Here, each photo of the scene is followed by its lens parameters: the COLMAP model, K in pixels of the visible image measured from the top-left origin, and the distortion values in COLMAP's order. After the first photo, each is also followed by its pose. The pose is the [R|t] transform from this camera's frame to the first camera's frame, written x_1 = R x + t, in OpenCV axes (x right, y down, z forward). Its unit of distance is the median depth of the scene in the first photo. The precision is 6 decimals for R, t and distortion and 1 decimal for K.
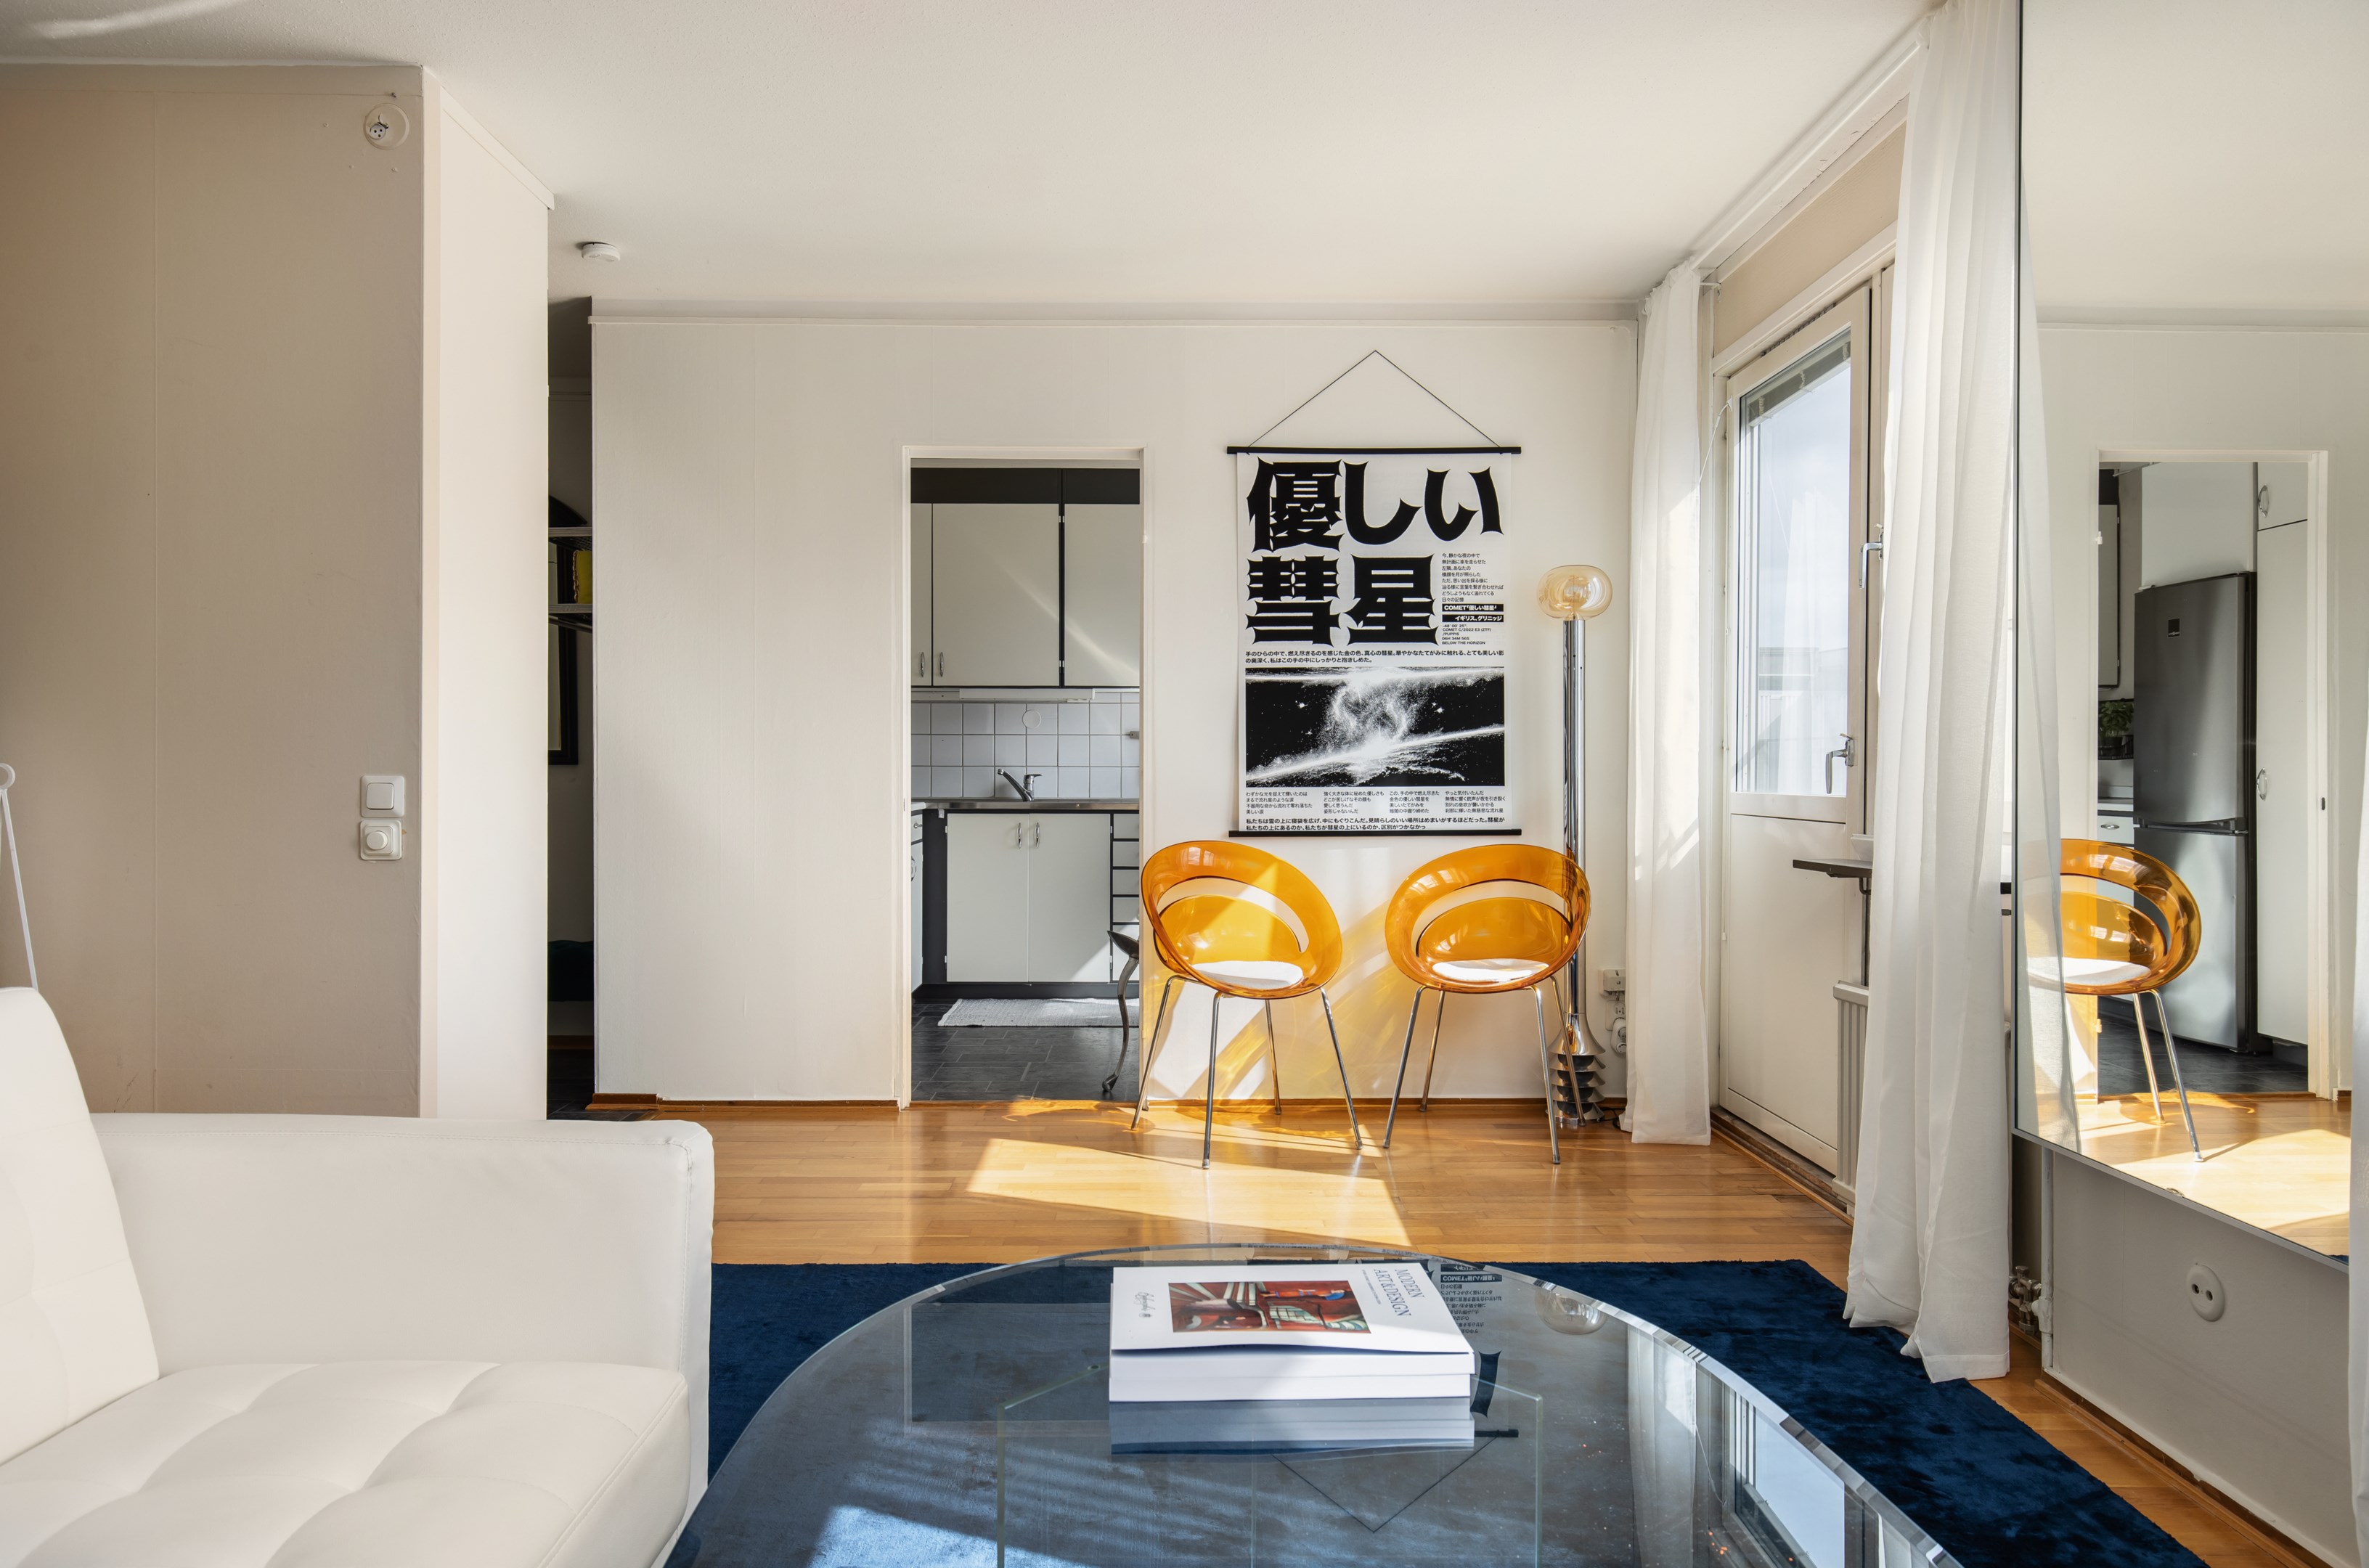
lens RADIAL K [[1477.7, 0, 1186.3], [0, 1477.7, 792.7], [0, 0, 1]] dist [0.003873, -0.001866]
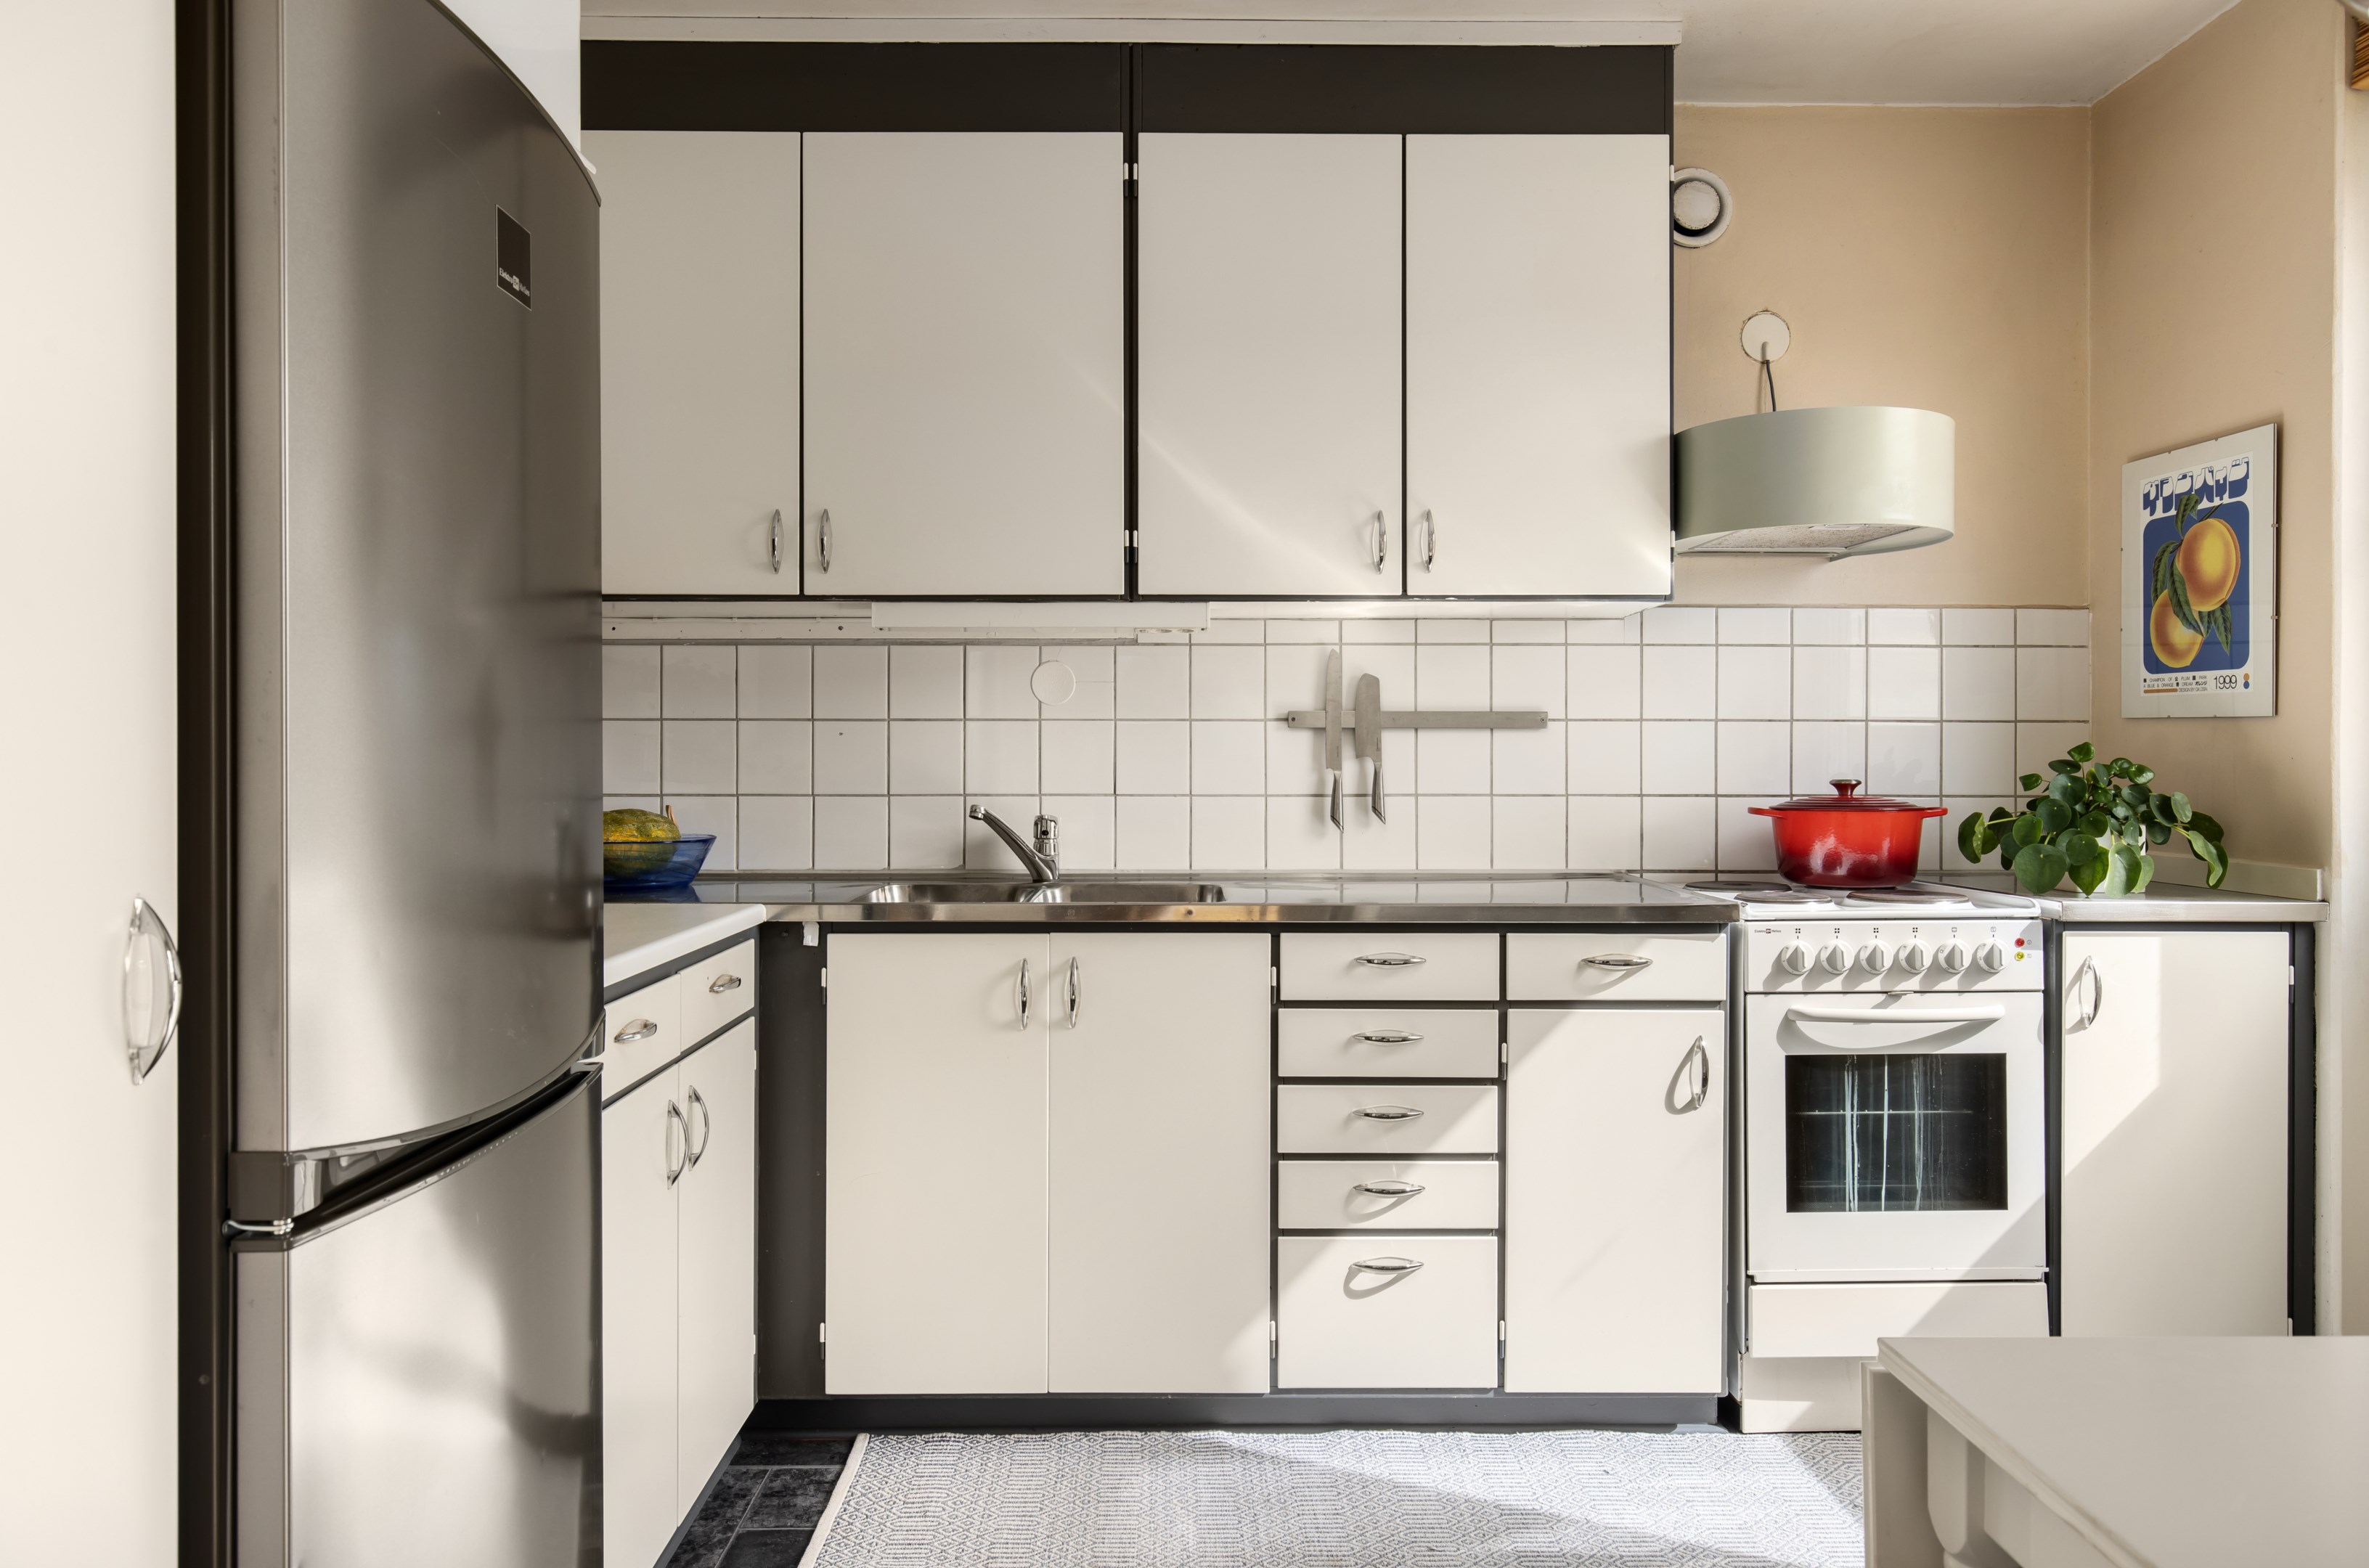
lens RADIAL K [[1477.7, 0, 1180.5], [0, 1477.7, 759.4], [0, 0, 1]] dist [0.003873, -0.001866]
pose [[0.999986, -0.002093, -0.004865, -0.069494], [0.002017, 0.999876, -0.015587, -0.022424], [0.004897, 0.015577, 0.999867, 0.609318]]
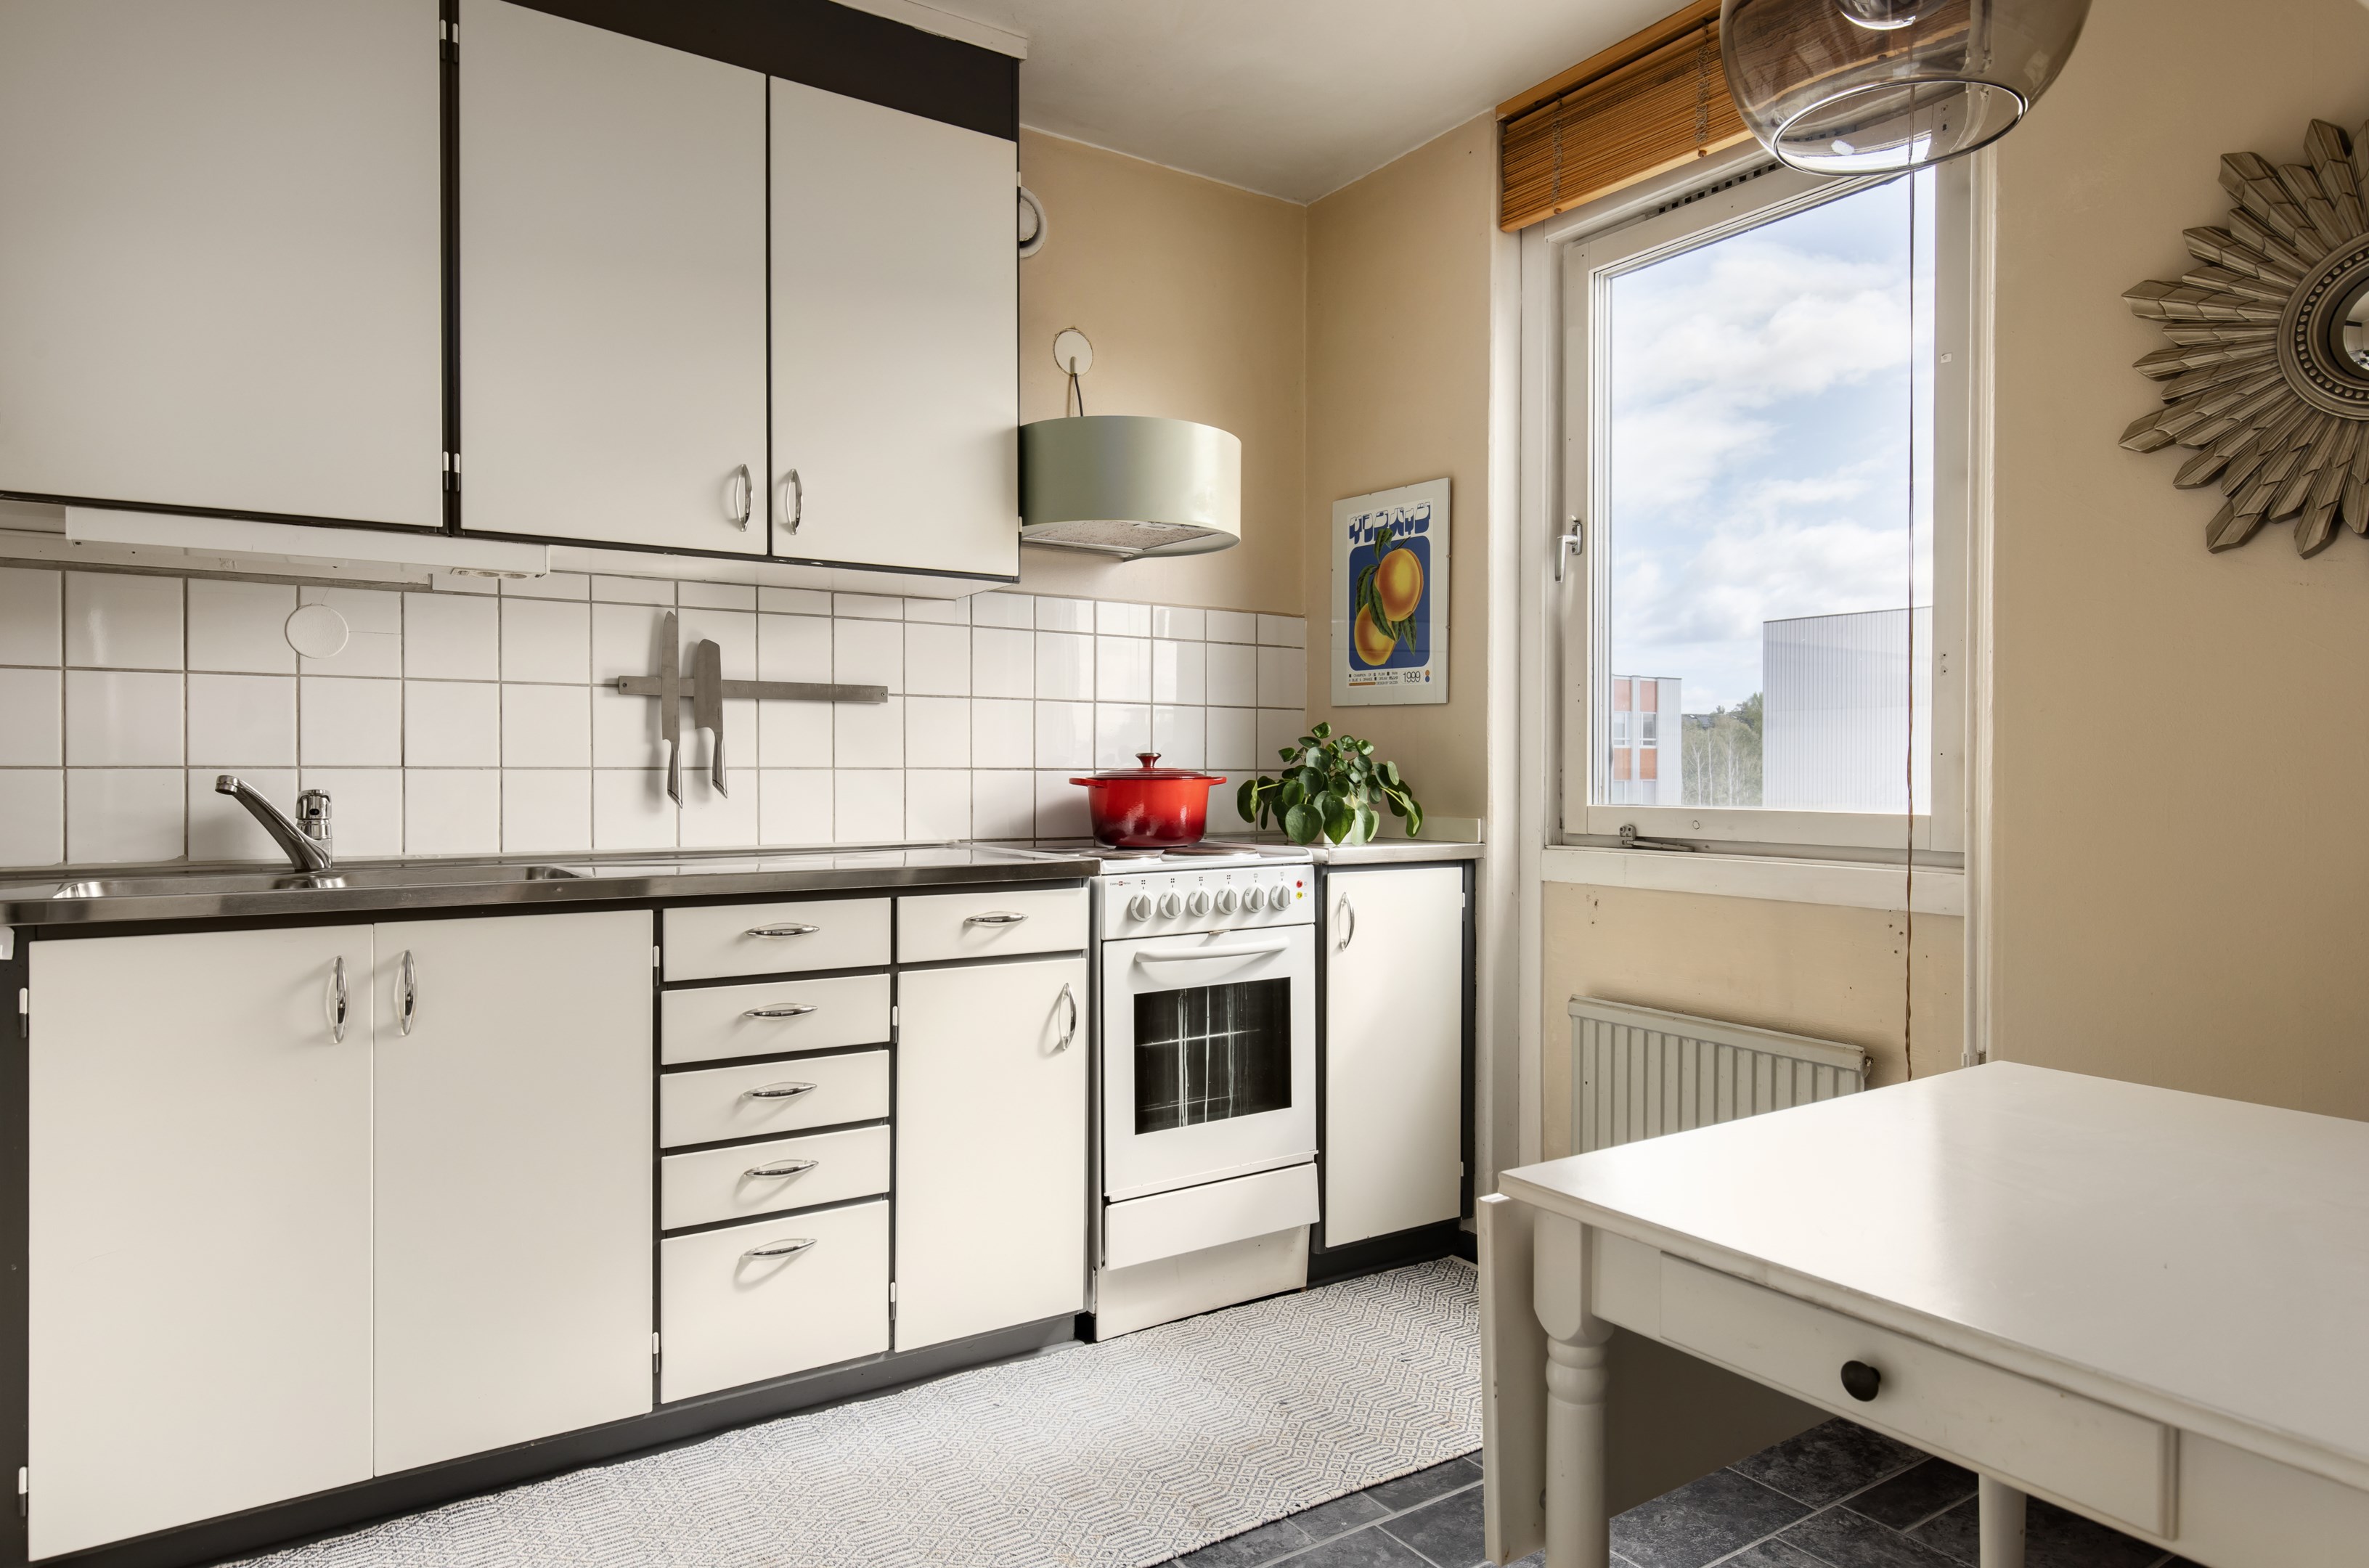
lens RADIAL K [[1419.1, 0, 1185.2], [0, 1419.1, 782.6], [0, 0, 1]] dist [0.003067, 0.001672]
pose [[0.838323, -0.006269, 0.545137, -0.121184], [0.009585, 0.999949, -0.003240, -0.011850], [-0.545089, 0.007941, 0.838340, 0.640231]]
